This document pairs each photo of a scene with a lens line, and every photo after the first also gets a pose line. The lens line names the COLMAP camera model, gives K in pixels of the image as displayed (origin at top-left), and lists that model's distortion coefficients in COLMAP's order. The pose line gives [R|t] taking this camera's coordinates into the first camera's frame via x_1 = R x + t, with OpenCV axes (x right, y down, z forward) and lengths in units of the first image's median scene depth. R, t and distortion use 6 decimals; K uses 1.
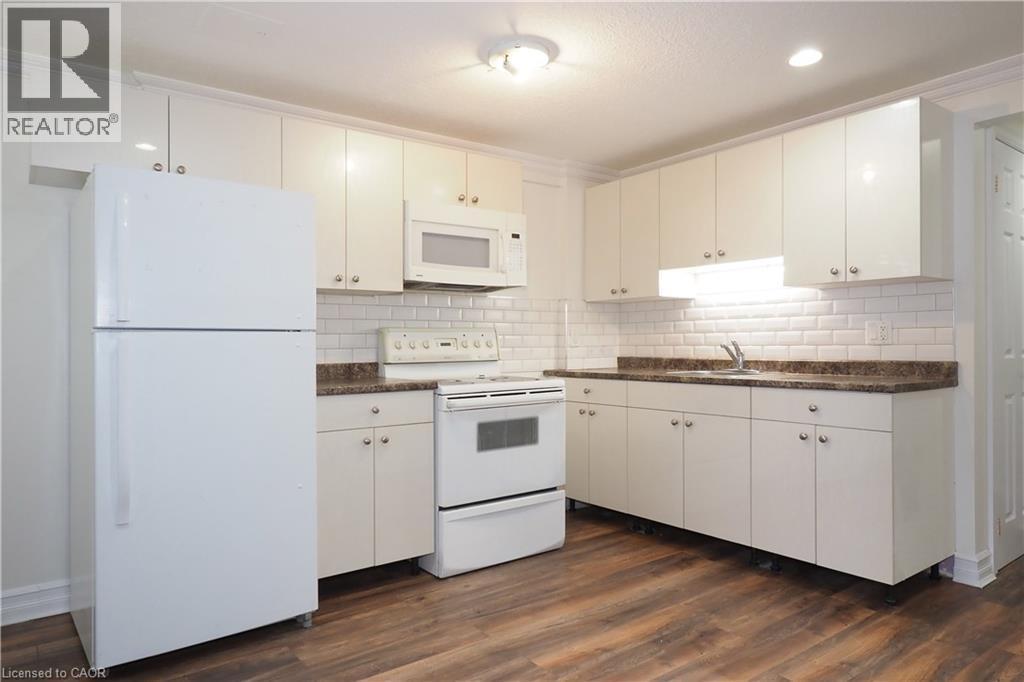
lens RADIAL K [[632.0, 0, 503.6], [0, 632.0, 348.9], [0, 0, 1]] dist [-0.000323, 0.001069]
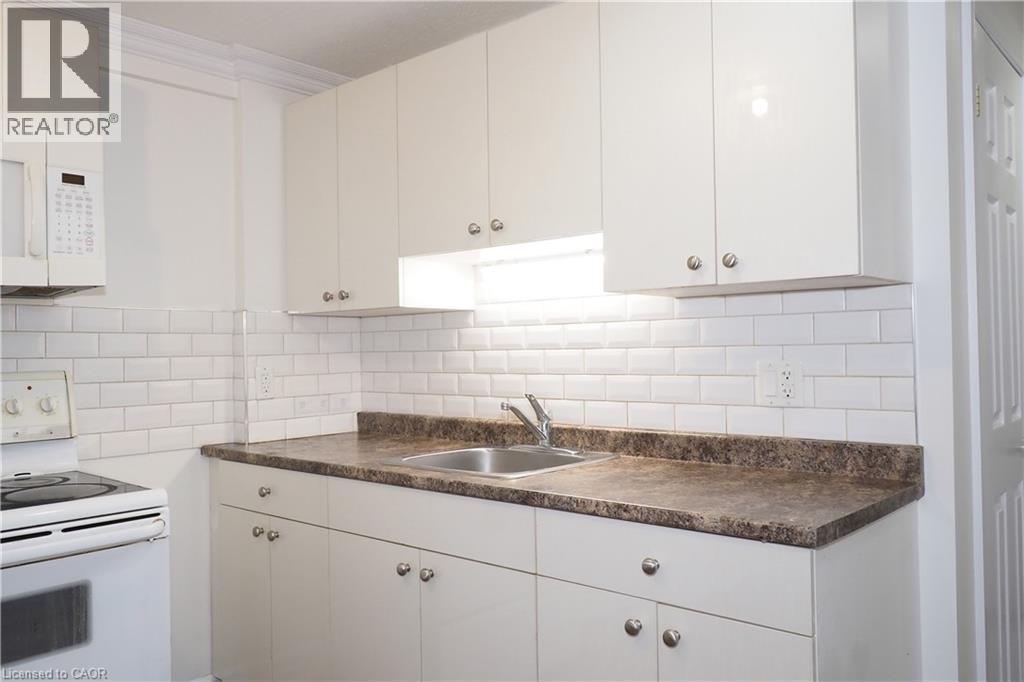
lens RADIAL K [[812.3, 0, 514.6], [0, 812.3, 340.0], [0, 0, 1]] dist [0.002410, -0.002975]
pose [[0.975791, -0.006749, 0.218599, 0.209811], [0.012514, 0.999609, -0.024996, -0.041364], [-0.218345, 0.027126, 0.975495, 0.352145]]
